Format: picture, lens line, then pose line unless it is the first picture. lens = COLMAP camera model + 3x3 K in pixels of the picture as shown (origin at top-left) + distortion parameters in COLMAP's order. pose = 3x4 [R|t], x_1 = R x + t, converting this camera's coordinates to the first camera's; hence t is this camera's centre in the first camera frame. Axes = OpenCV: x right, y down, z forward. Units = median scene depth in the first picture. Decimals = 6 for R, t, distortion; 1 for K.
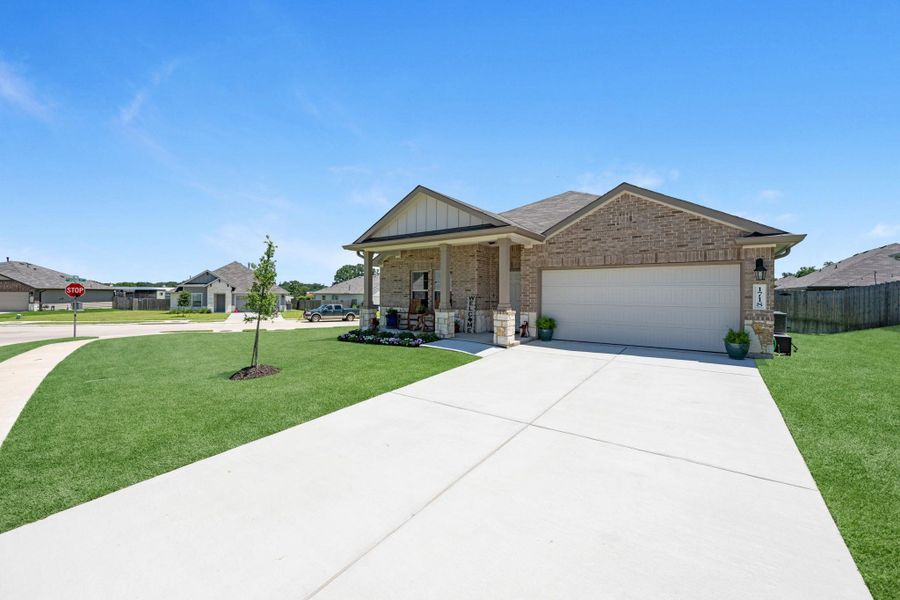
lens RADIAL K [[360.8, 0, 447.5], [0, 360.8, 305.9], [0, 0, 1]] dist [0.002335, 0.000089]
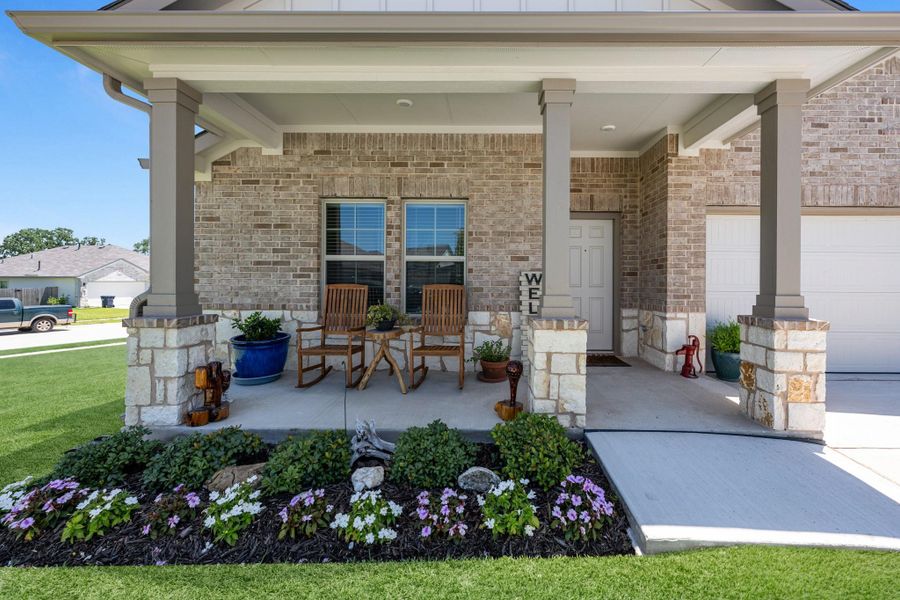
lens RADIAL K [[366.6, 0, 451.1], [0, 366.6, 285.4], [0, 0, 1]] dist [-0.000303, -0.000136]
pose [[0.834742, -0.009365, 0.550561, -0.203094], [0.018560, 0.999766, -0.011134, -0.012298], [-0.550328, 0.019513, 0.834721, 0.709886]]
